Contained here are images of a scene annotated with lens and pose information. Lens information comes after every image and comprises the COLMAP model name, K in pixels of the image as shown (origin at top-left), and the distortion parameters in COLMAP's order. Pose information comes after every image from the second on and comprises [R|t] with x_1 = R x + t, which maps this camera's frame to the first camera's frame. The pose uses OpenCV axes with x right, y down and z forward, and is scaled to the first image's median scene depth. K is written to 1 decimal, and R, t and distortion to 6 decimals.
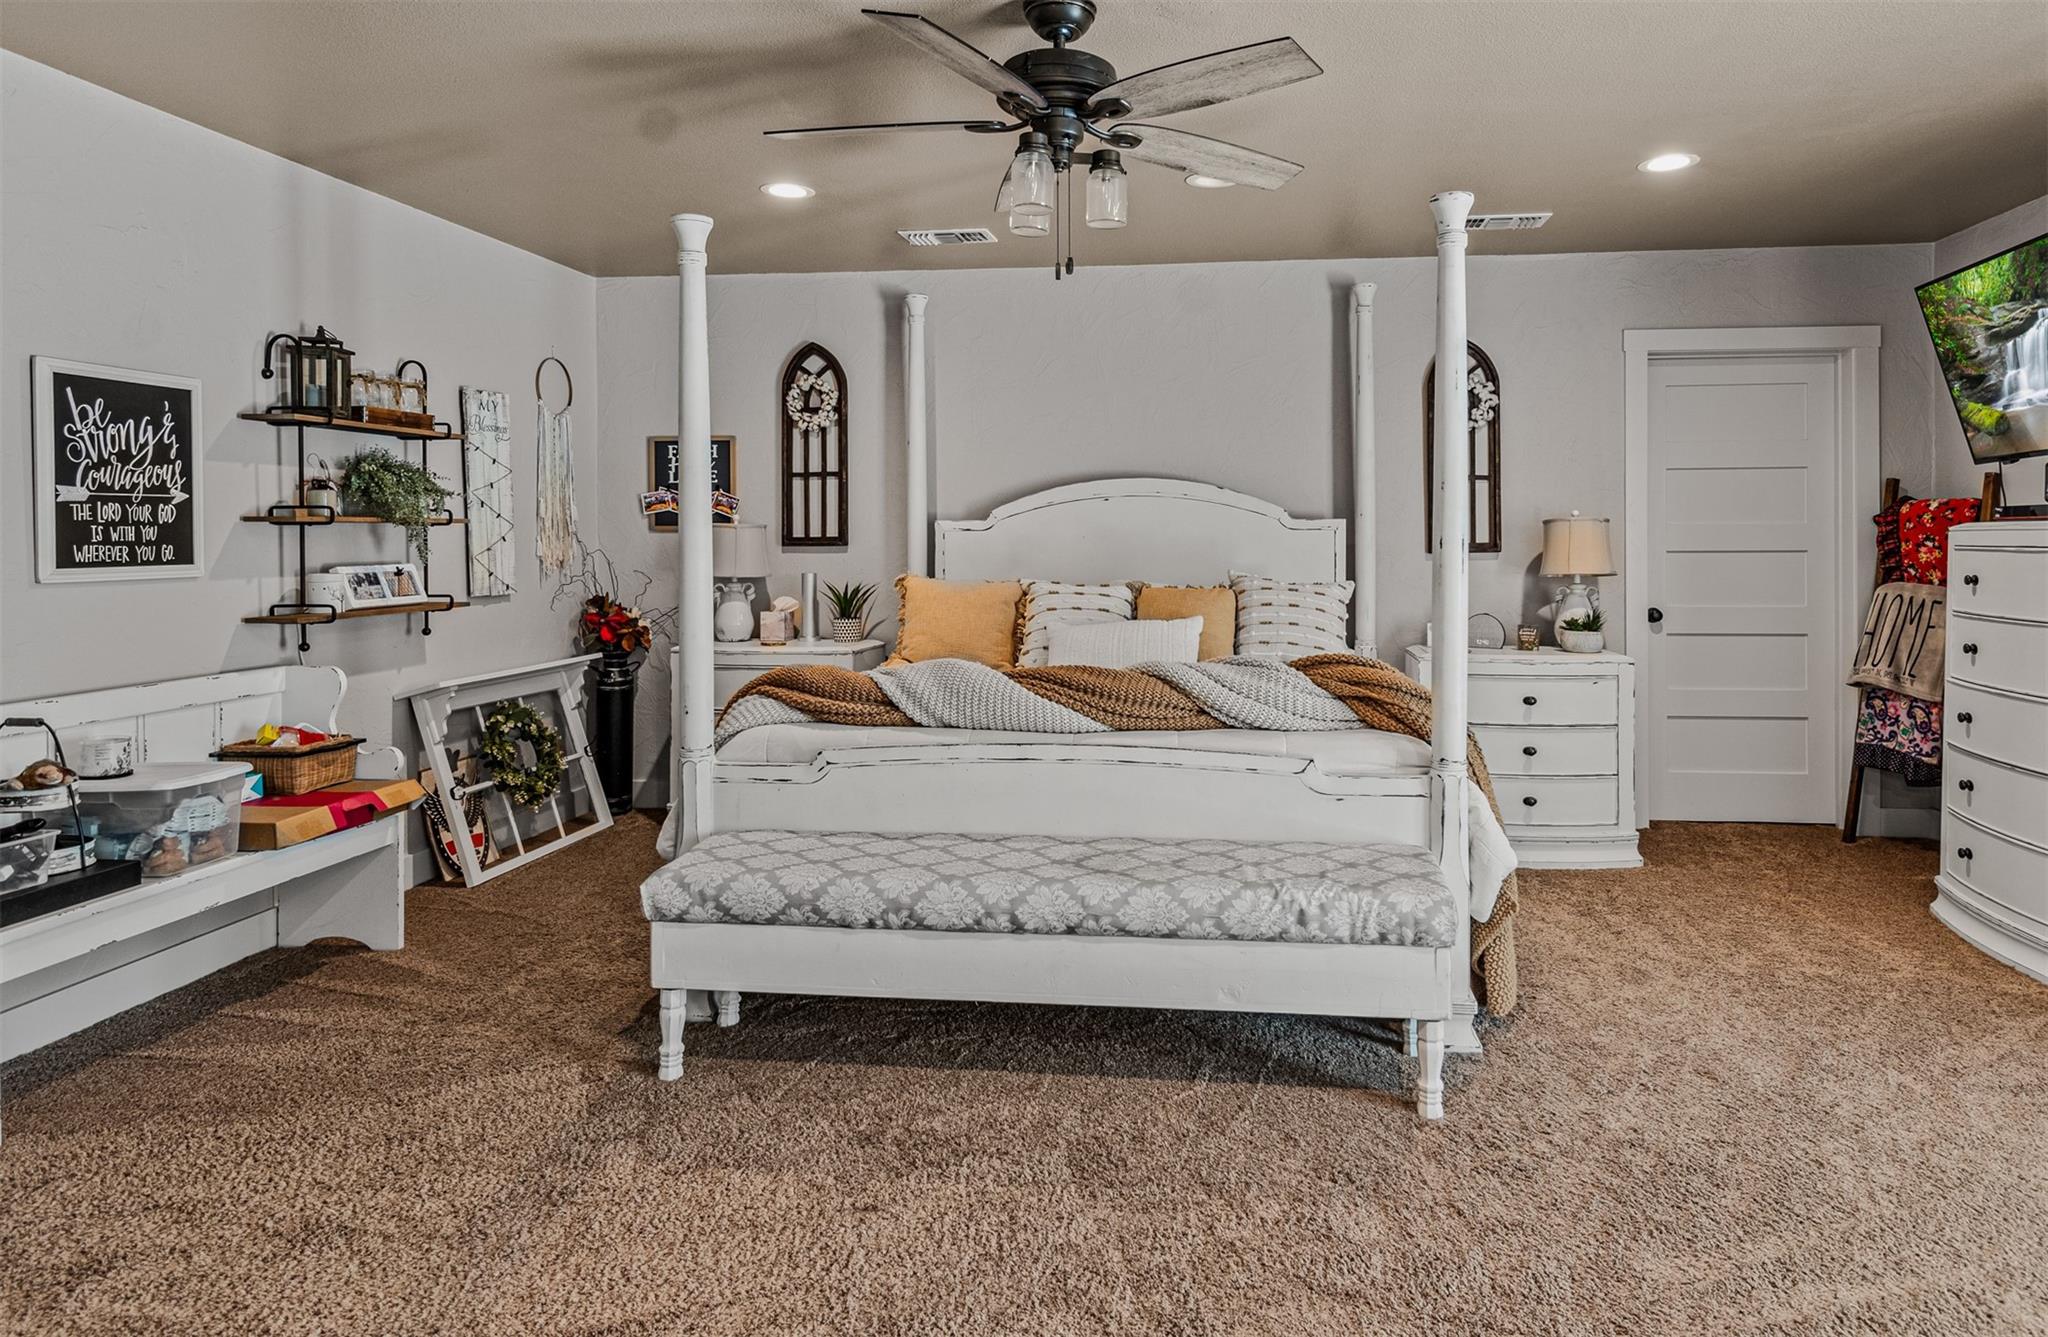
lens RADIAL K [[1230.3, 0, 1024.0], [0, 1230.3, 668.5], [0, 0, 1]] dist [-0.009079, -0.000798]
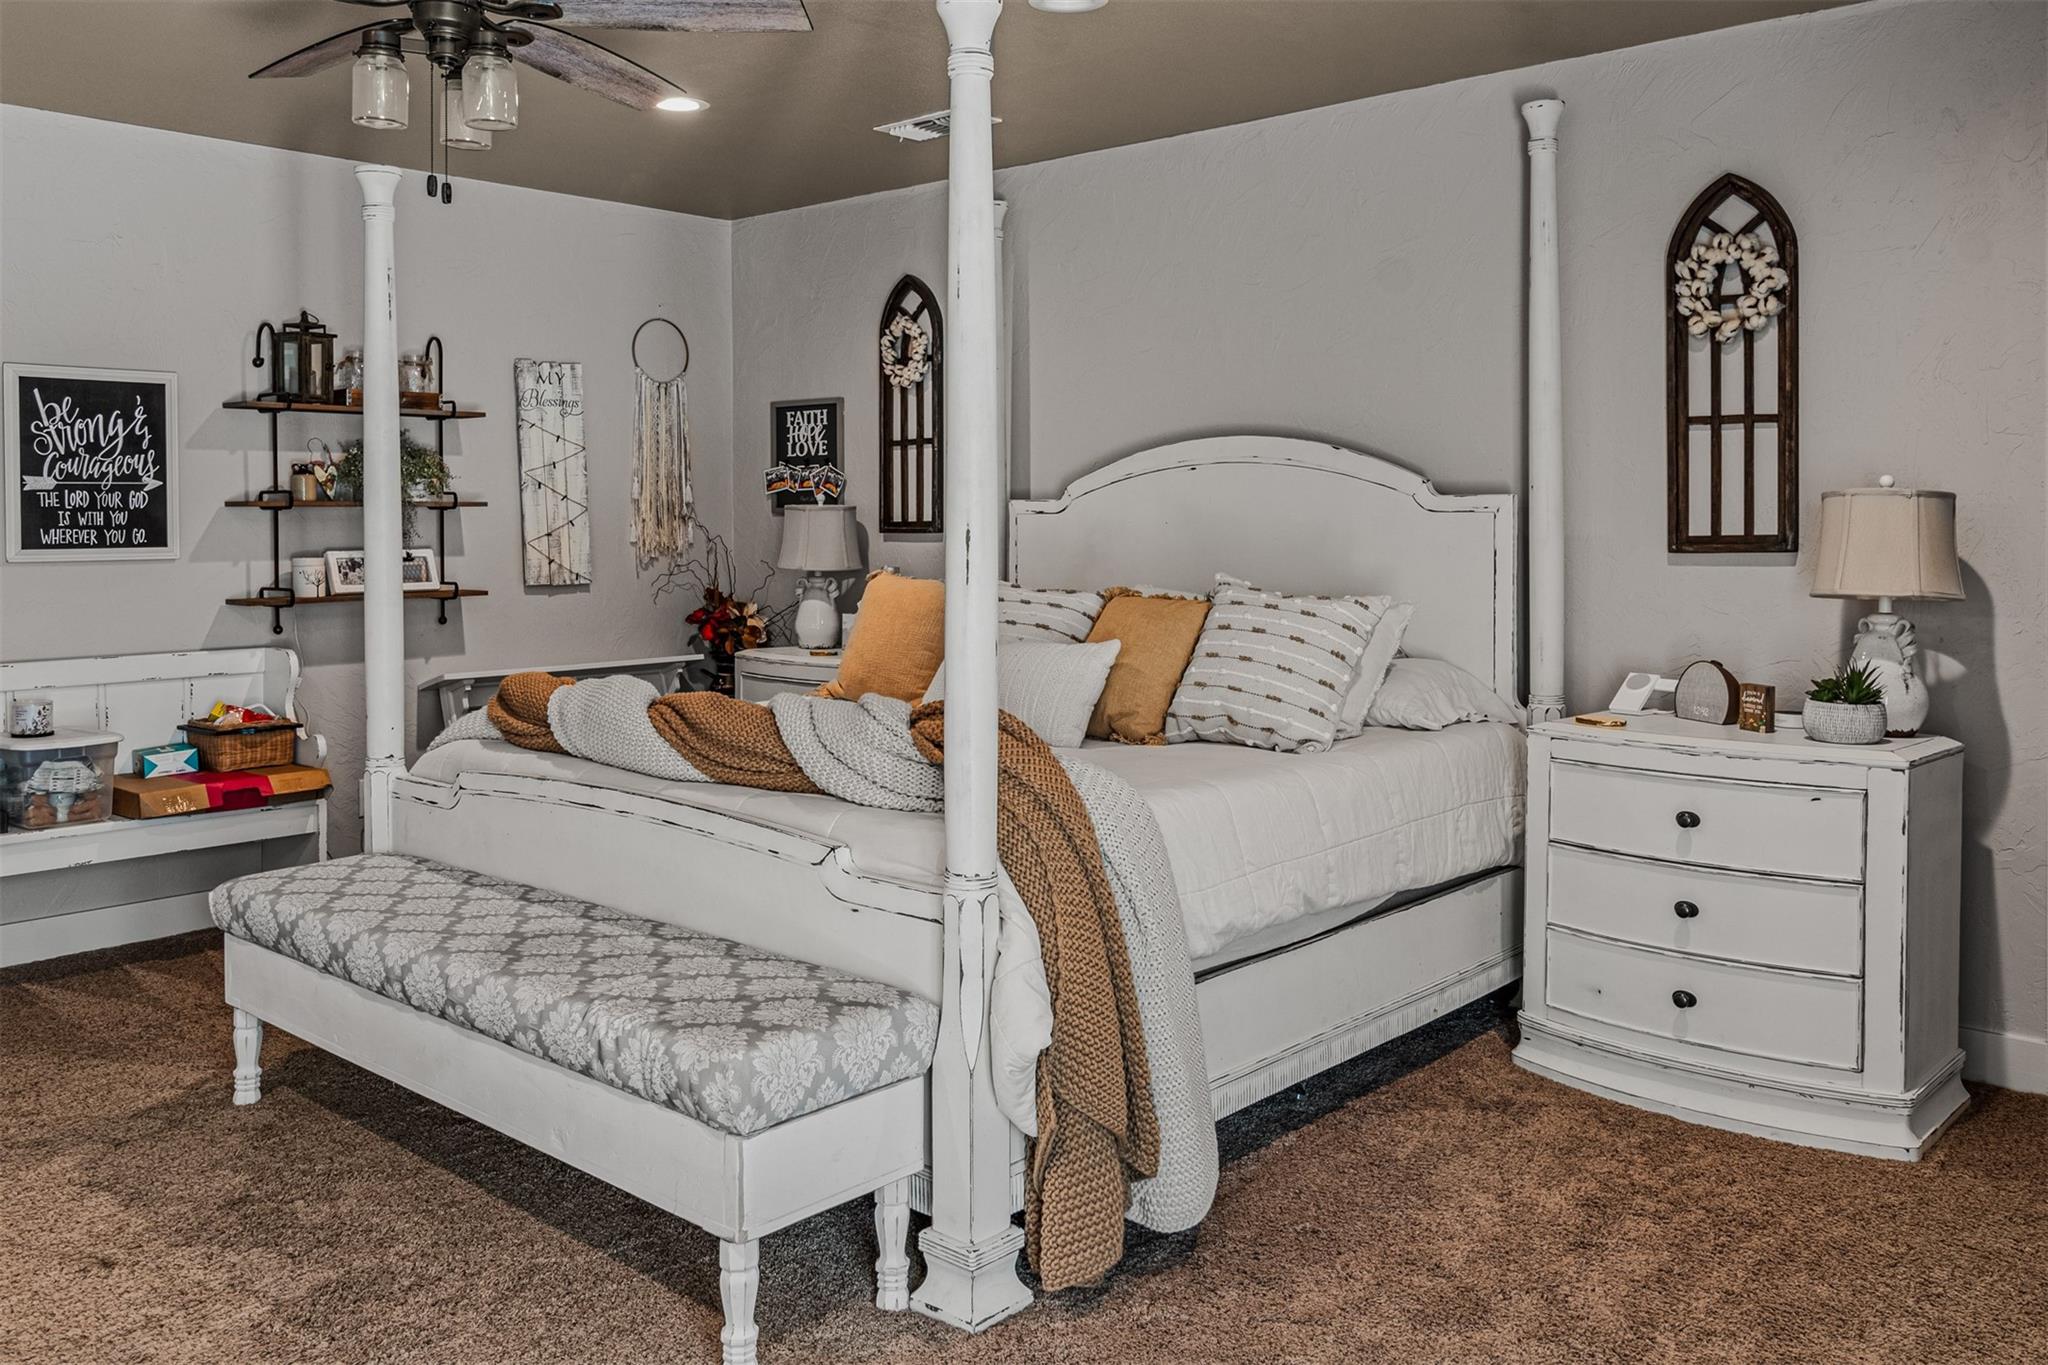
lens RADIAL K [[1658.3, 0, 1024.0], [0, 1658.3, 682.5], [0, 0, 1]] dist [0.008480, -0.004926]
pose [[0.805710, 0.059653, -0.589298, 0.809487], [-0.062854, 0.997909, 0.015080, -0.037353], [0.588965, 0.024890, 0.807775, 0.283706]]
